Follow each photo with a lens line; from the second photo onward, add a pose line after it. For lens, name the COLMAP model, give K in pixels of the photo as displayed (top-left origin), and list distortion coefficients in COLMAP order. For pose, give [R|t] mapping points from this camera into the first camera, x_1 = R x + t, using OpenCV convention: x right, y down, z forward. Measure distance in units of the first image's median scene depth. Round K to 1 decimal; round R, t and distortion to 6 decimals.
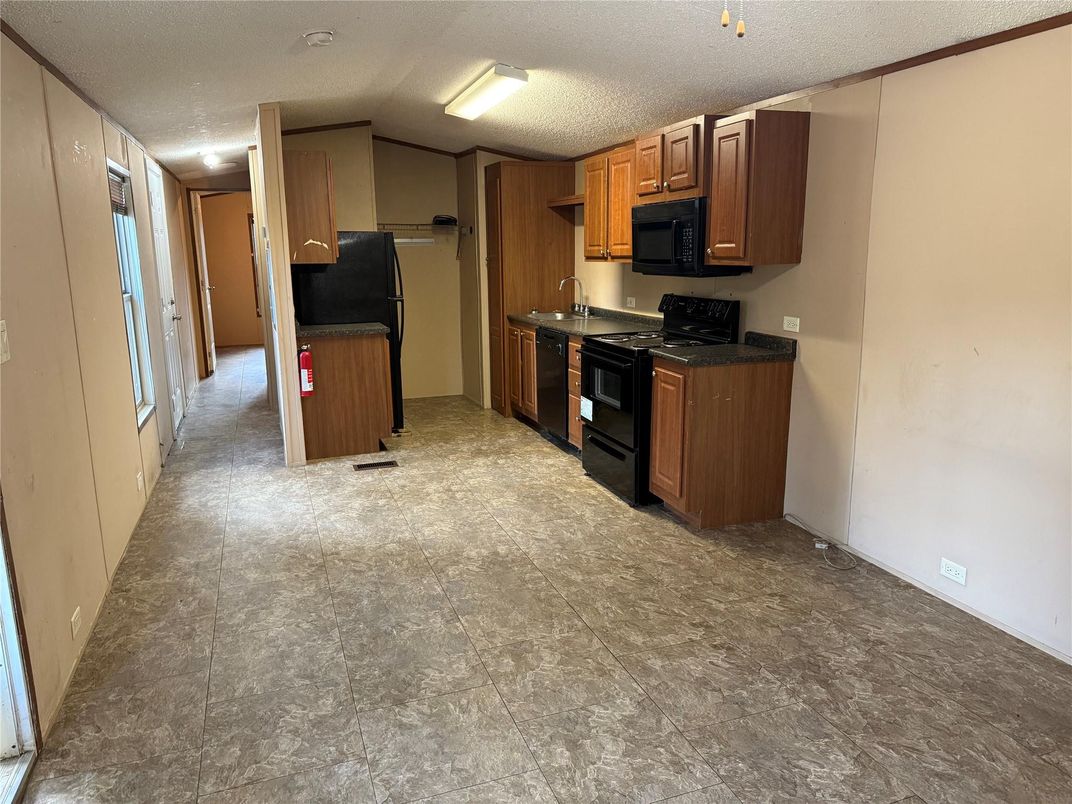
lens RADIAL K [[739.6, 0, 536.0], [0, 739.6, 402.0], [0, 0, 1]] dist [0.006860, 0.001197]
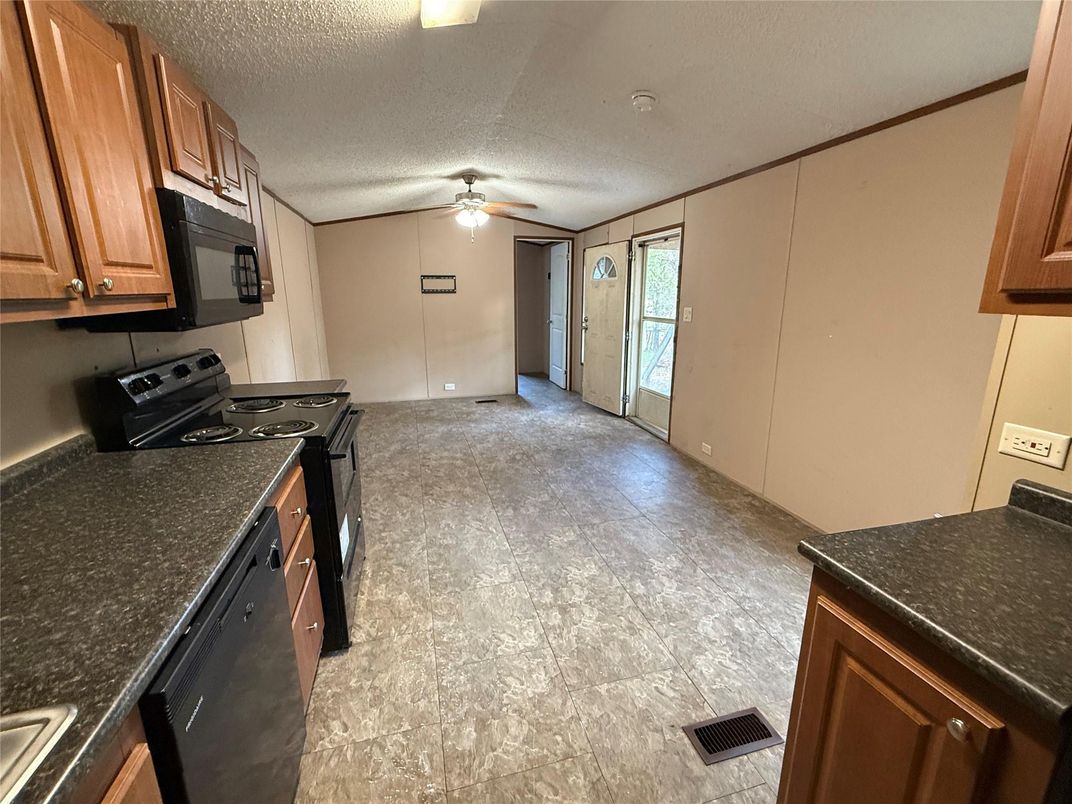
lens RADIAL K [[471.3, 0, 536.0], [0, 471.3, 402.0], [0, 0, 1]] dist [-0.000601, -0.000043]
pose [[-0.996682, -0.006199, 0.081158, -0.152806], [0.028529, 0.907238, 0.419650, -0.318048], [-0.076231, 0.420573, -0.904050, 1.600389]]
